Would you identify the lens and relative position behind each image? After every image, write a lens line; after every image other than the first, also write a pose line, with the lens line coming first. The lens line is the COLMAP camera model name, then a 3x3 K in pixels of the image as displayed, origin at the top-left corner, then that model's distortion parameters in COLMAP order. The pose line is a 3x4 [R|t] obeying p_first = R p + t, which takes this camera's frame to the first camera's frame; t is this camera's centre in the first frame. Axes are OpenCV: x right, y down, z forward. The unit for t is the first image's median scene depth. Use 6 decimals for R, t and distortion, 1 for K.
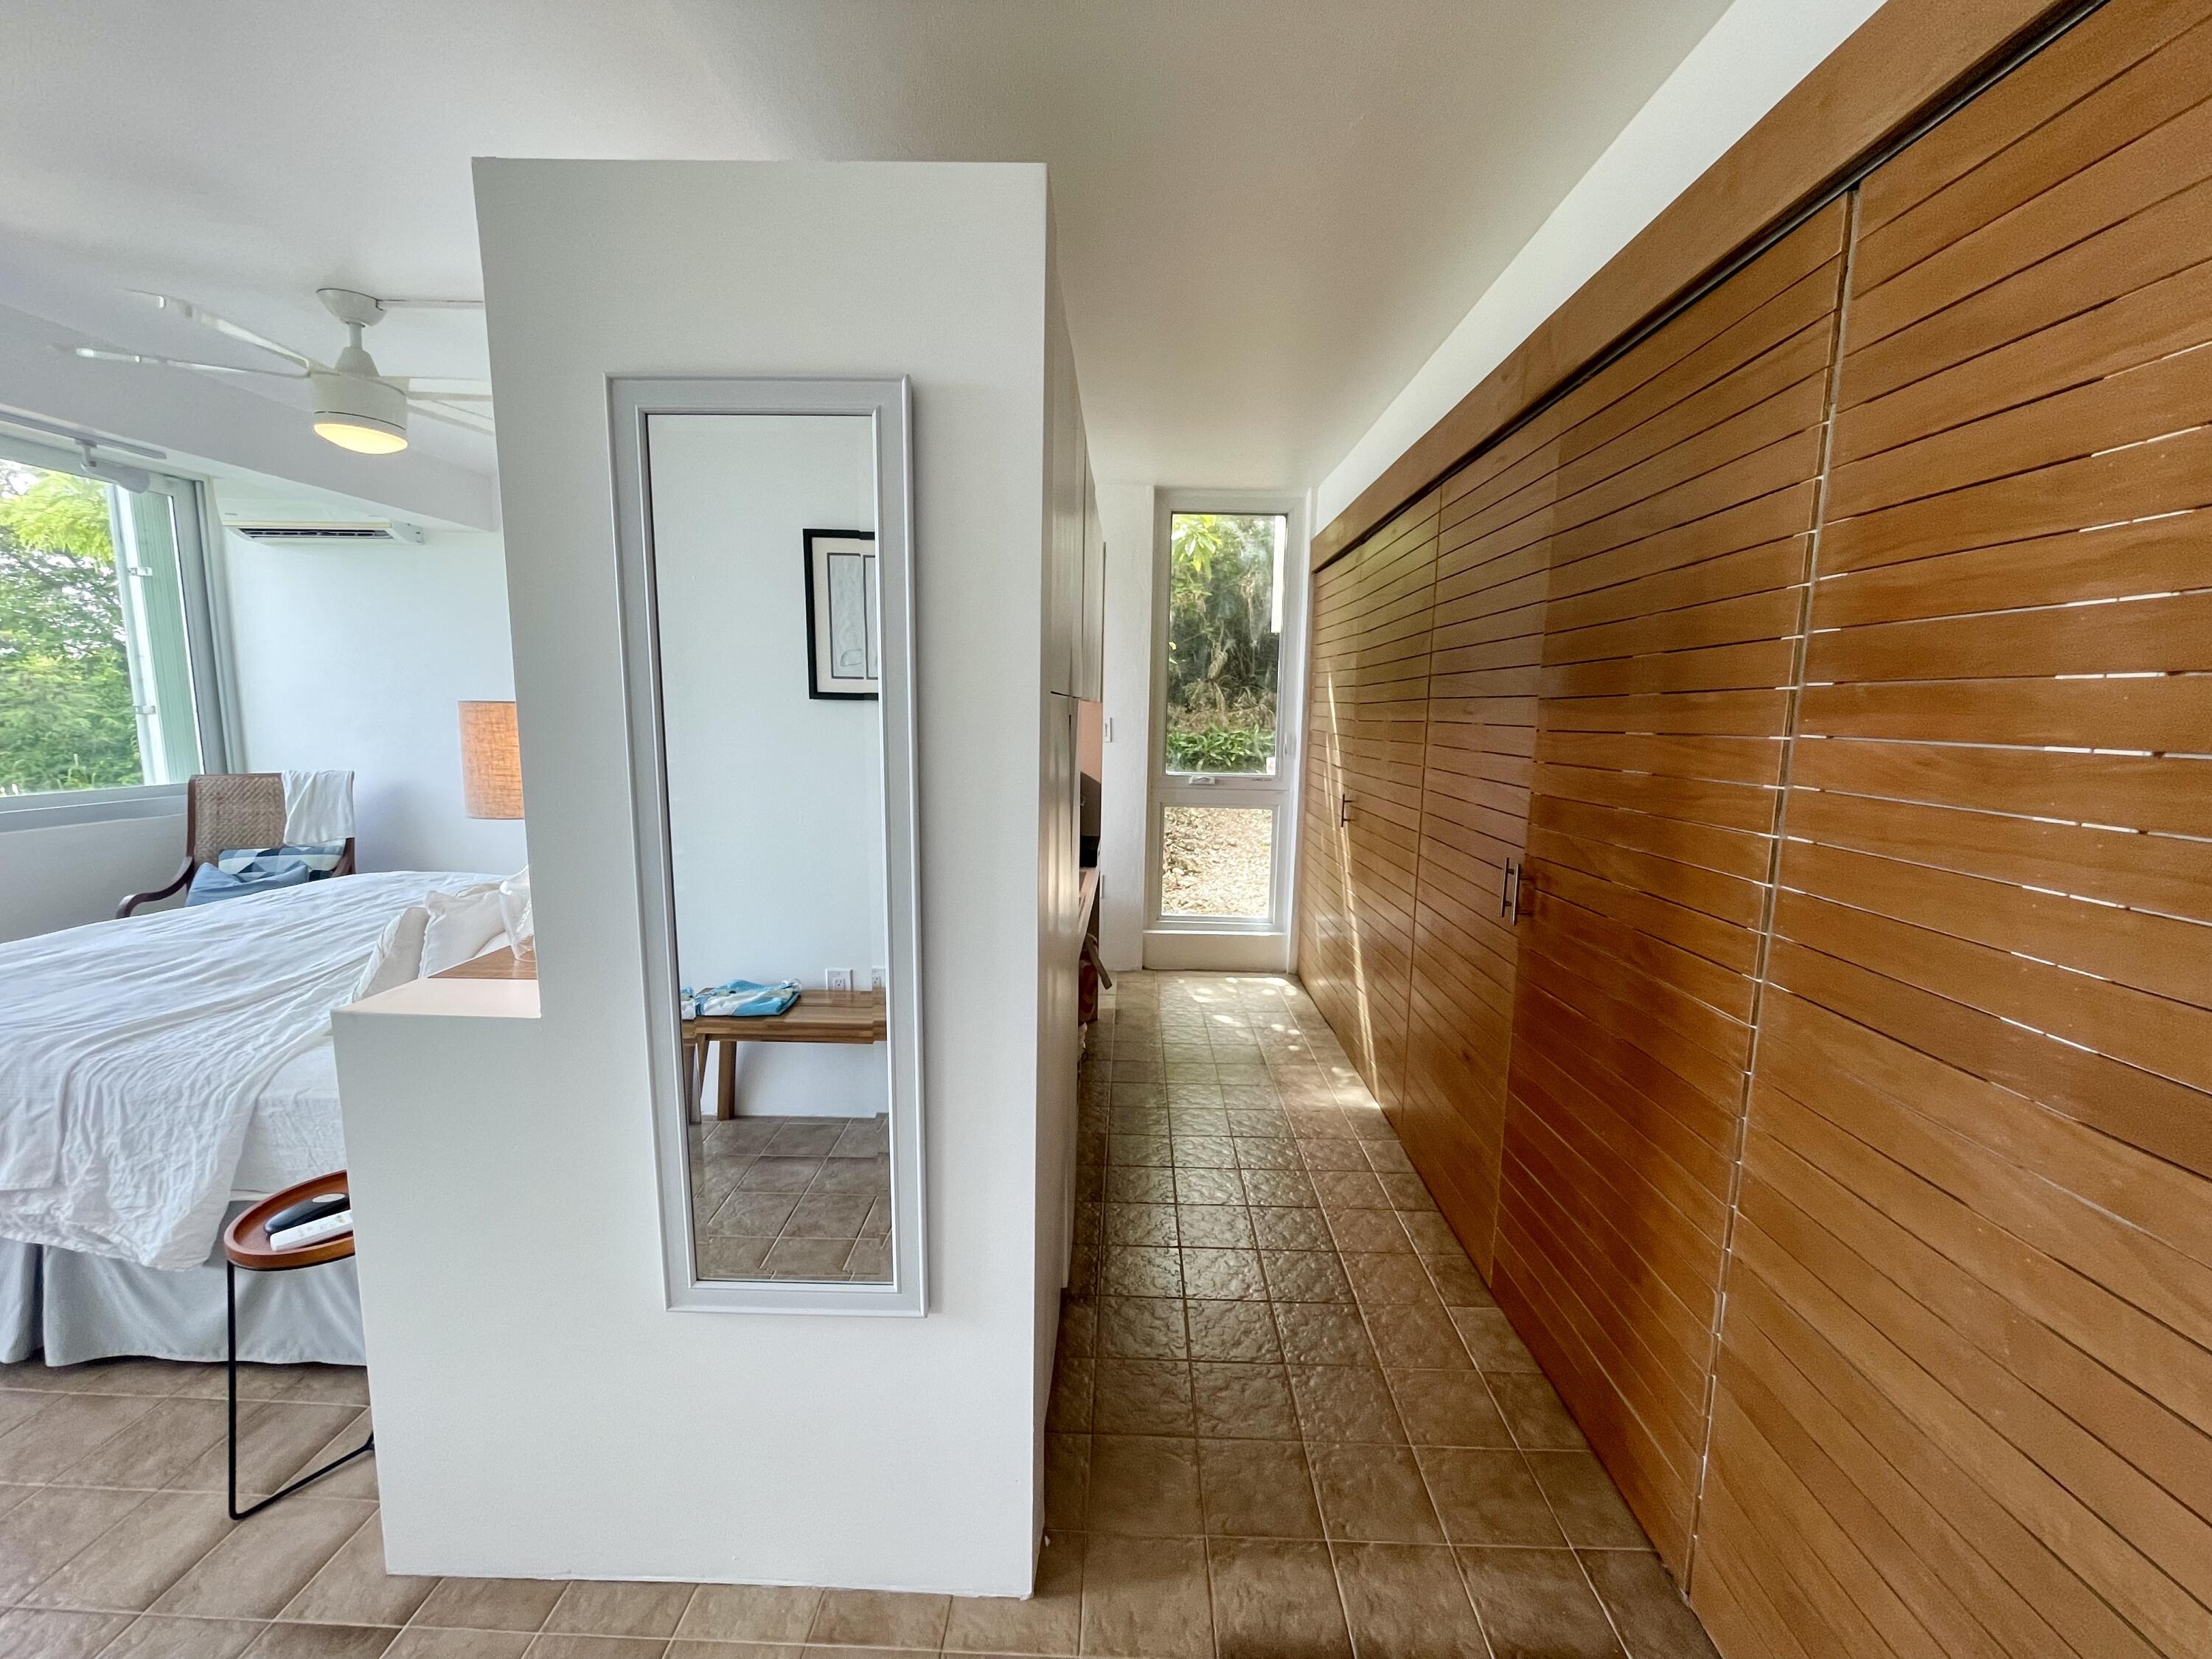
lens RADIAL K [[887.7, 0, 1107.9], [0, 887.7, 822.6], [0, 0, 1]] dist [0.009626, 0.000330]
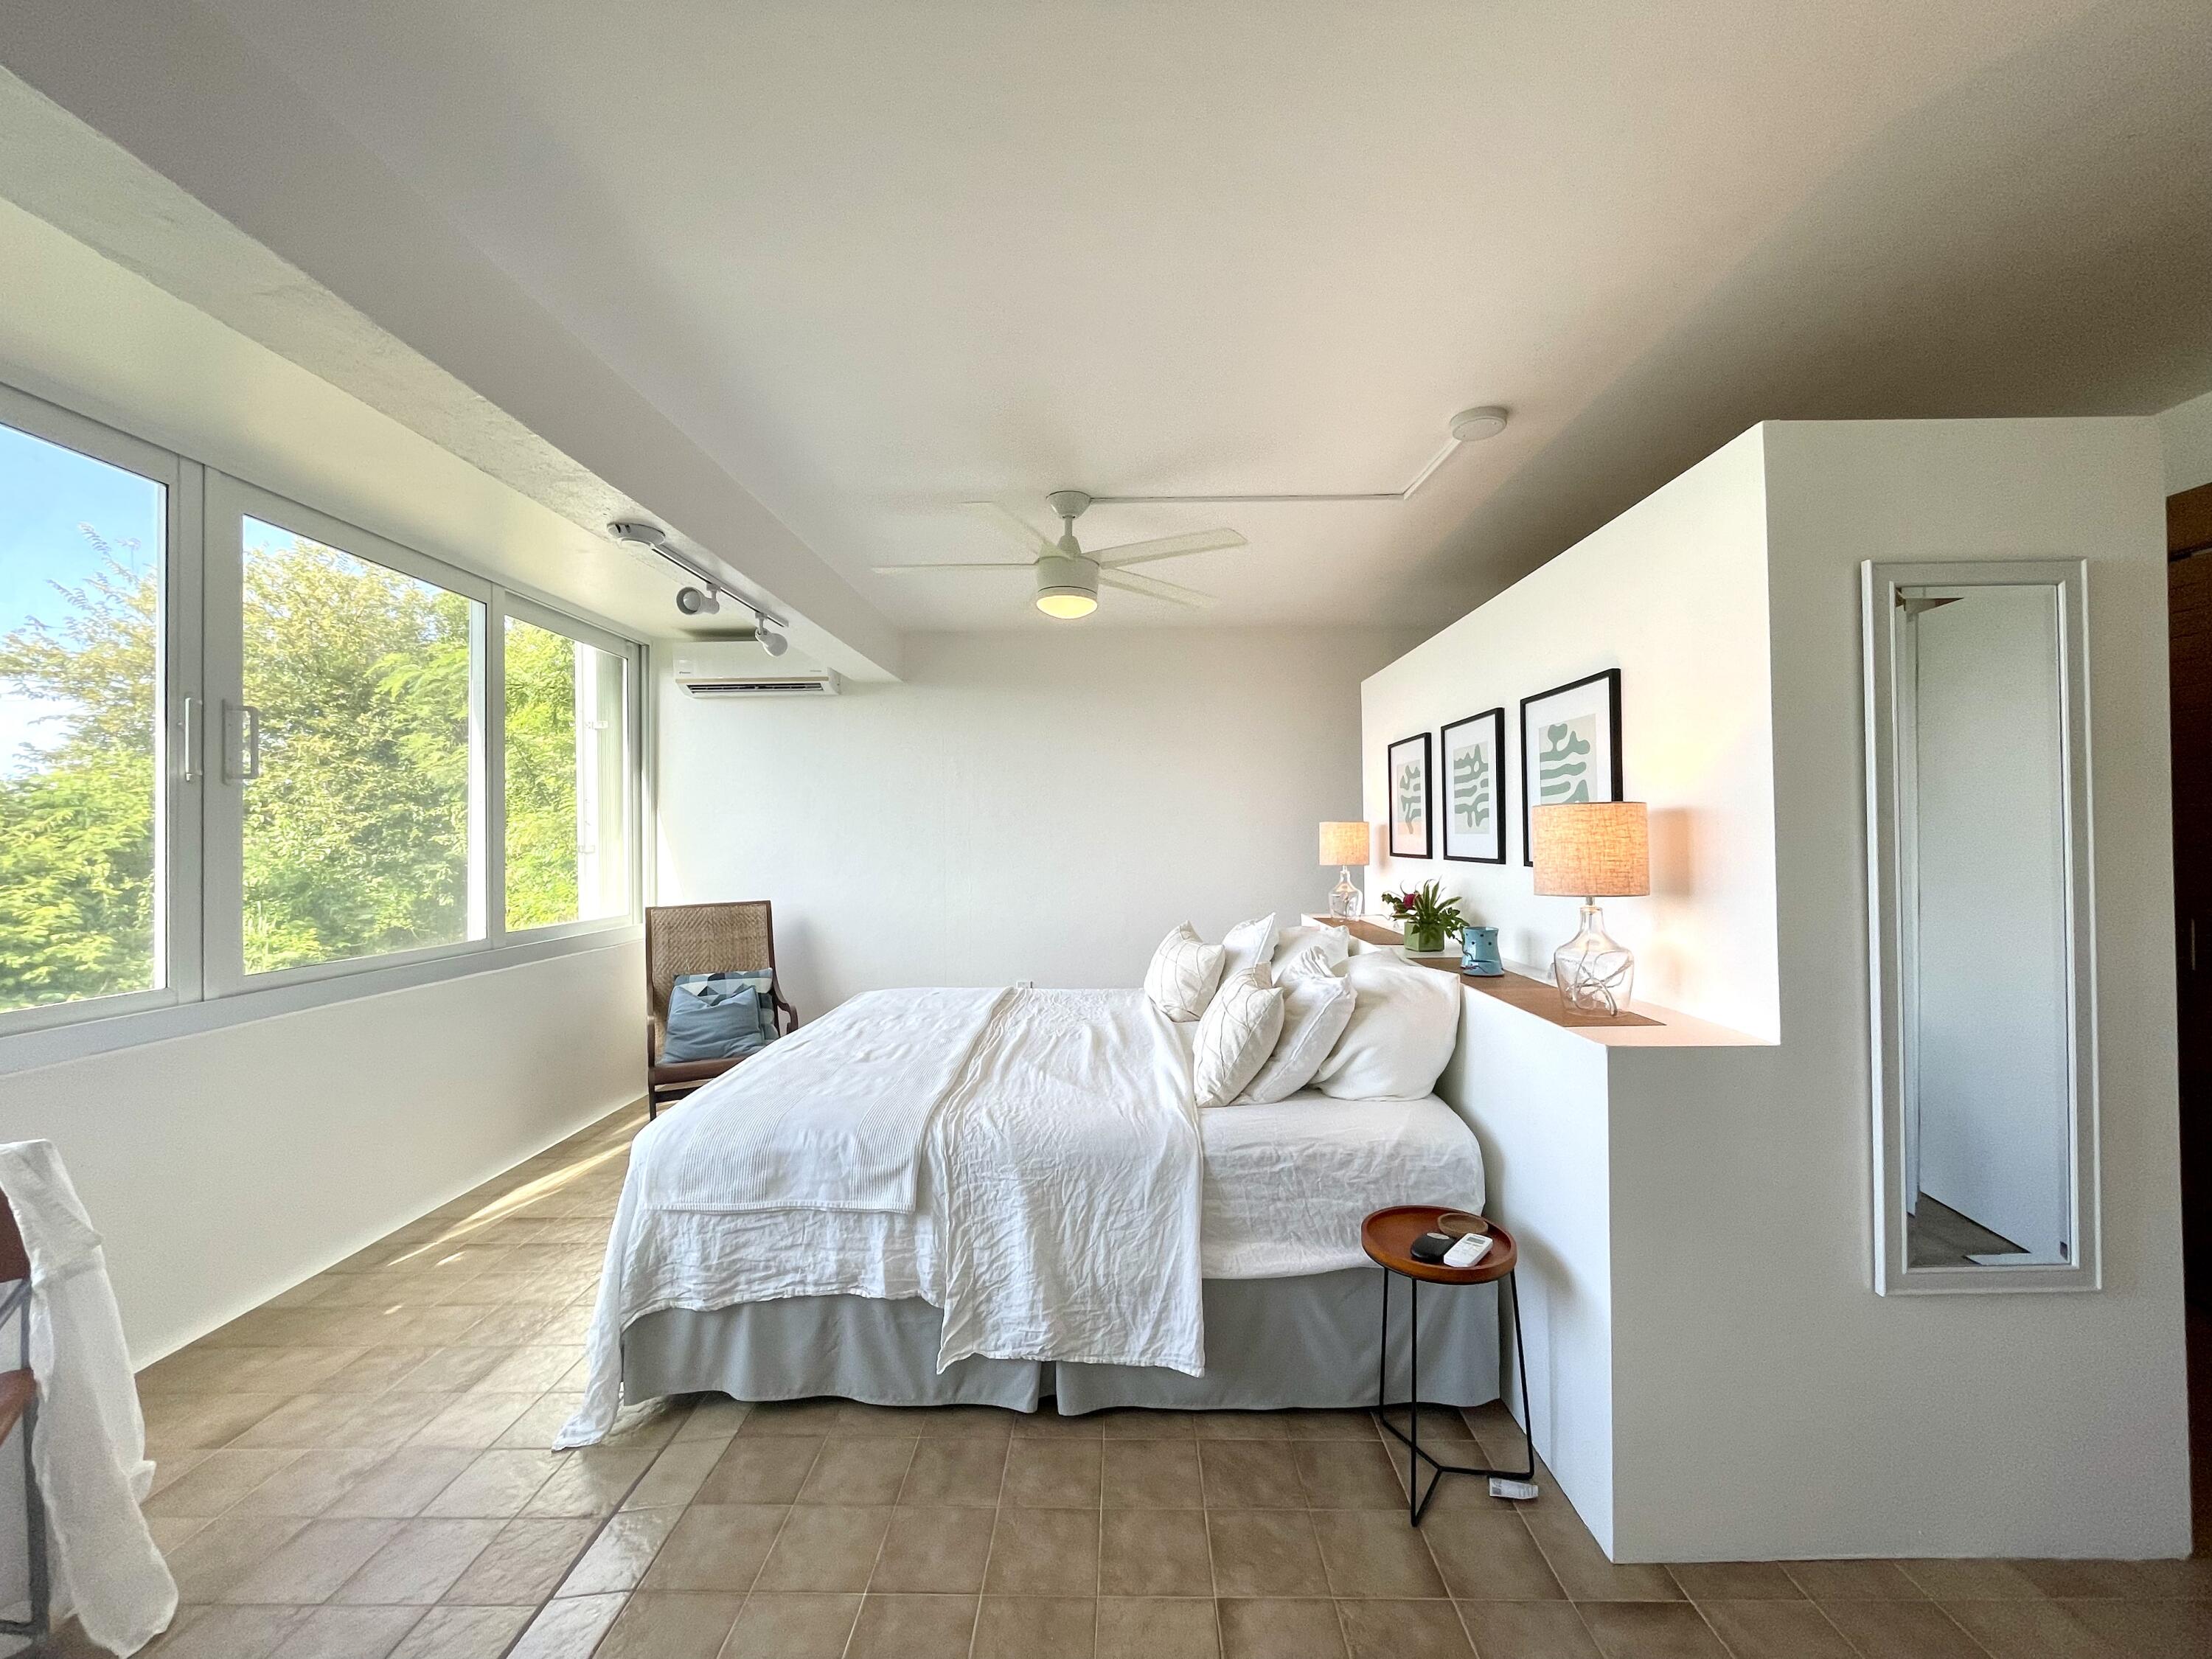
lens RADIAL K [[887.7, 0, 1109.8], [0, 887.7, 828.3], [0, 0, 1]] dist [0.009626, 0.000330]
pose [[0.999666, -0.024480, 0.008250, -0.797955], [0.025405, 0.989517, -0.142165, 0.034730], [-0.004683, 0.142327, 0.989809, -0.130762]]
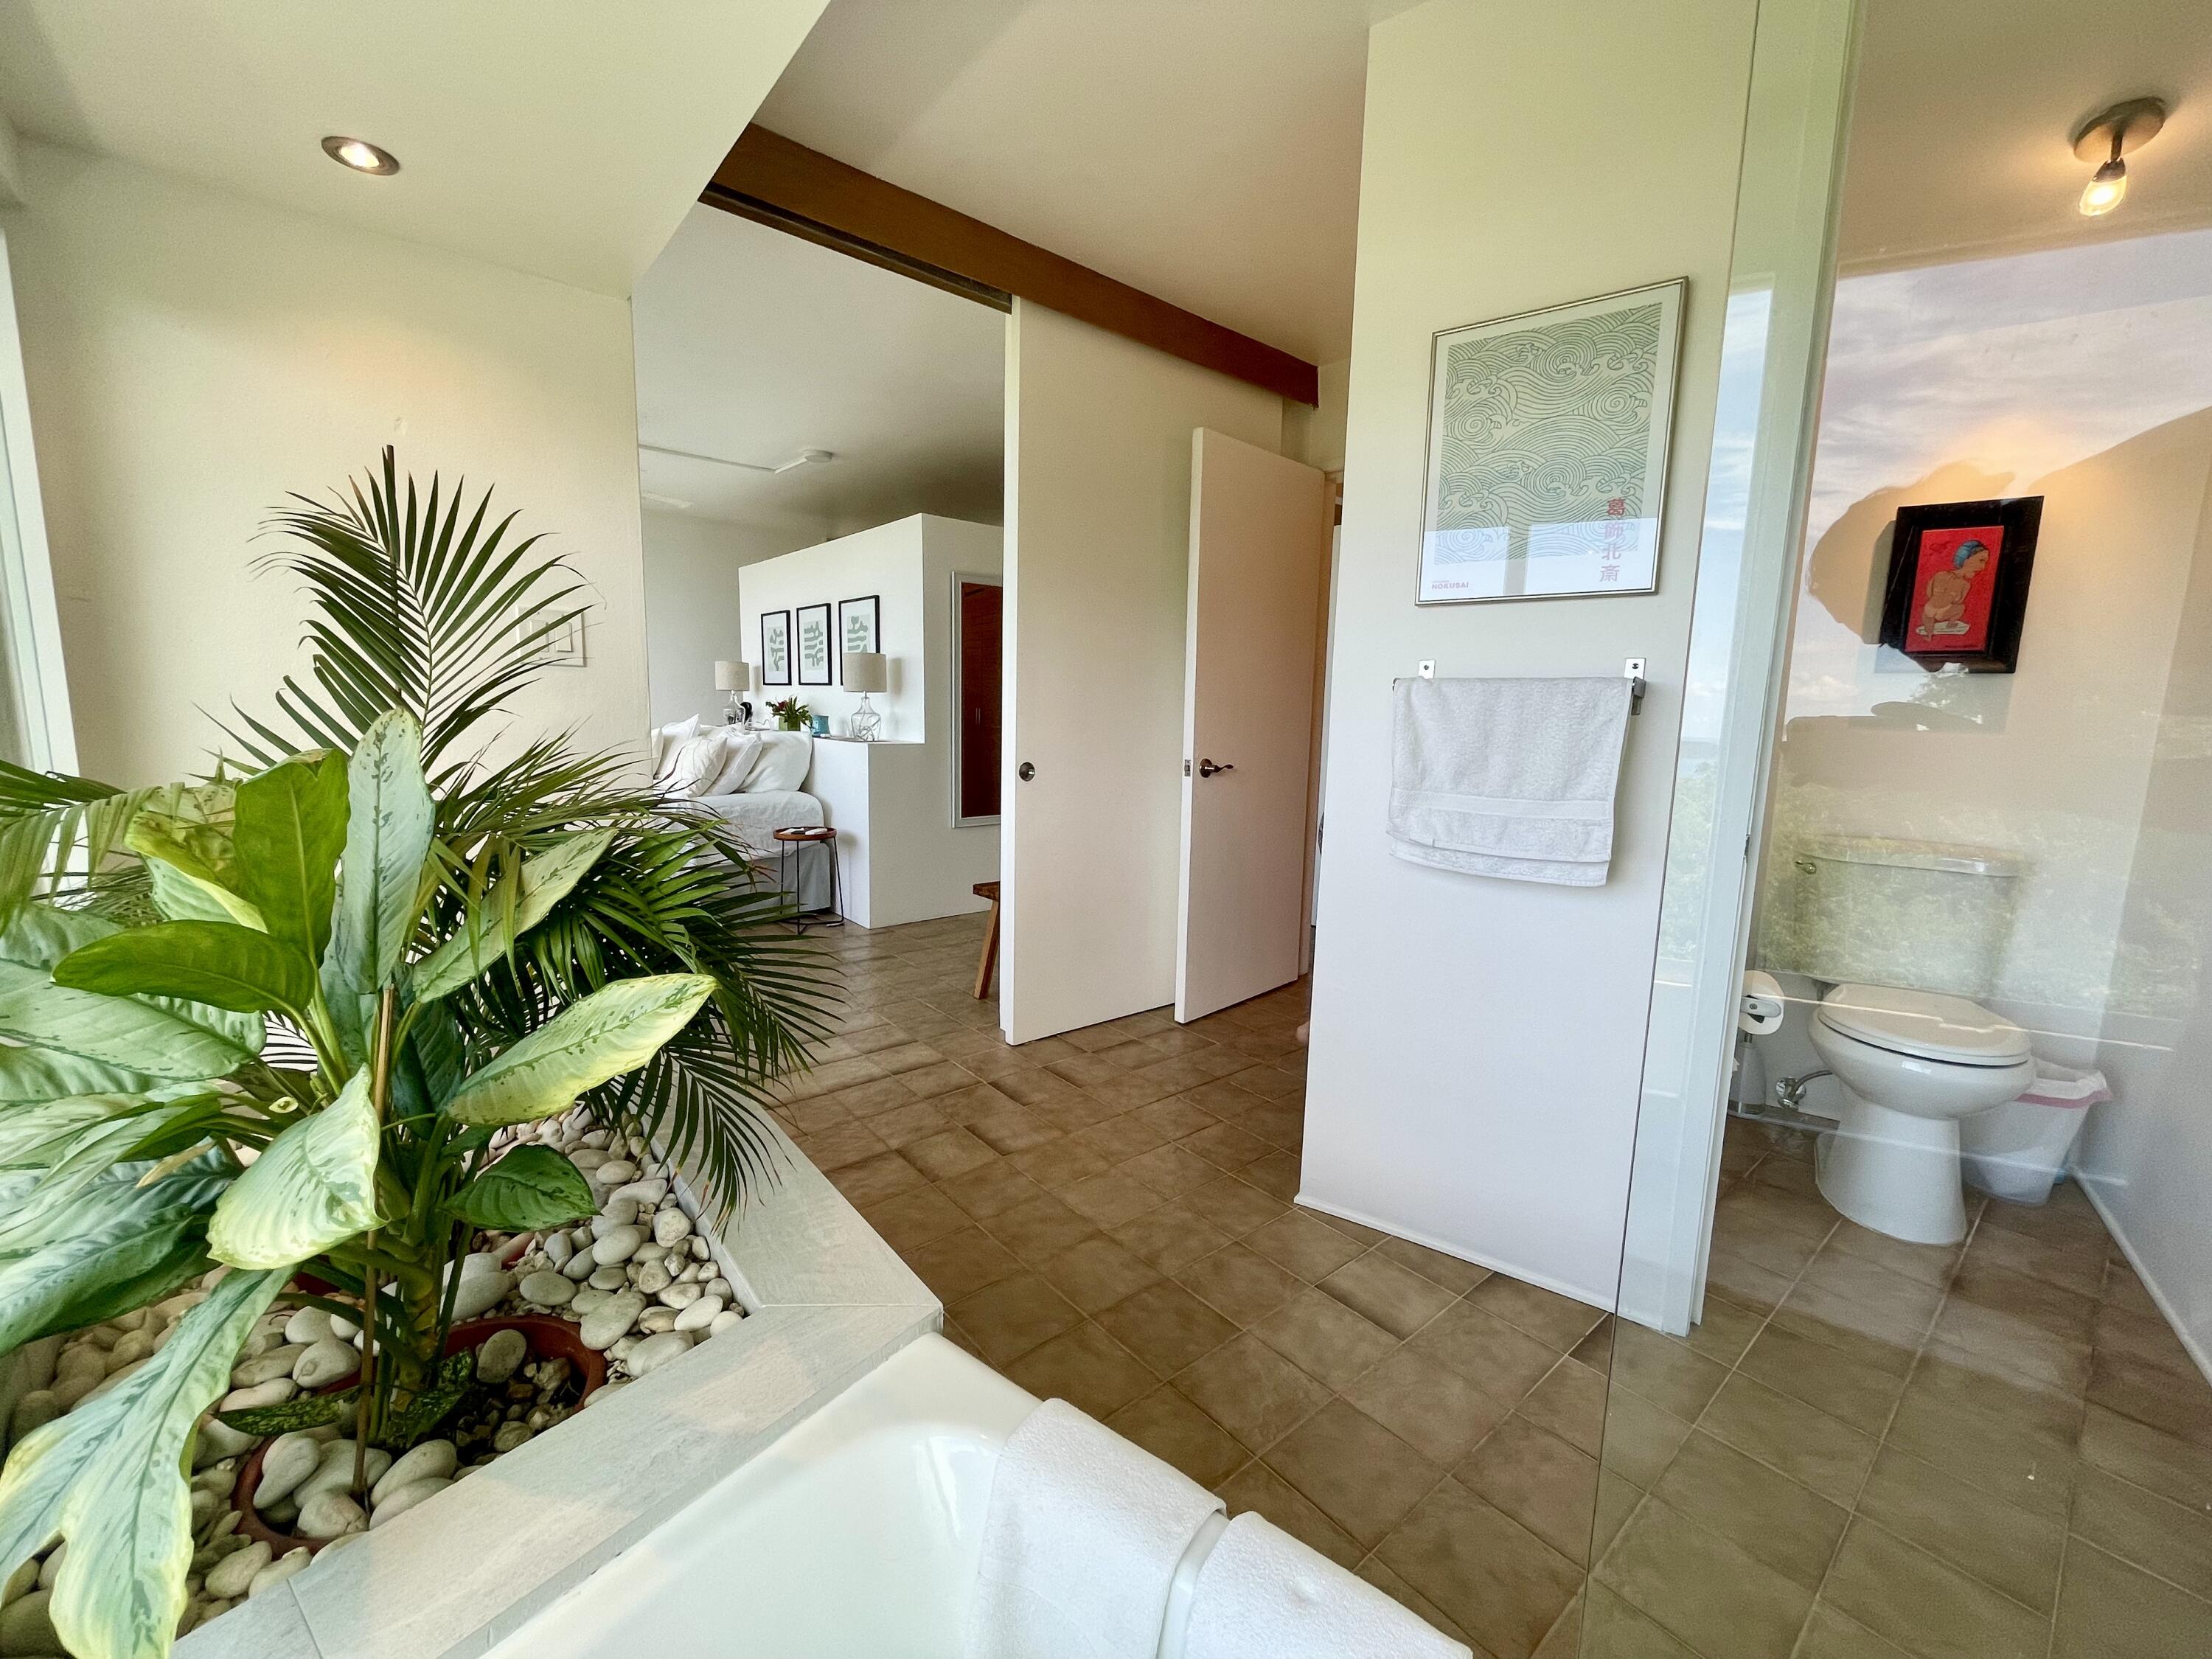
lens RADIAL K [[887.7, 0, 1101.5], [0, 887.7, 826.6], [0, 0, 1]] dist [0.009626, 0.000330]
pose [[0.751282, -0.085298, 0.654446, -1.226147], [0.073033, 0.996268, 0.046010, 0.215050], [-0.655928, 0.013229, 0.754707, -1.041211]]
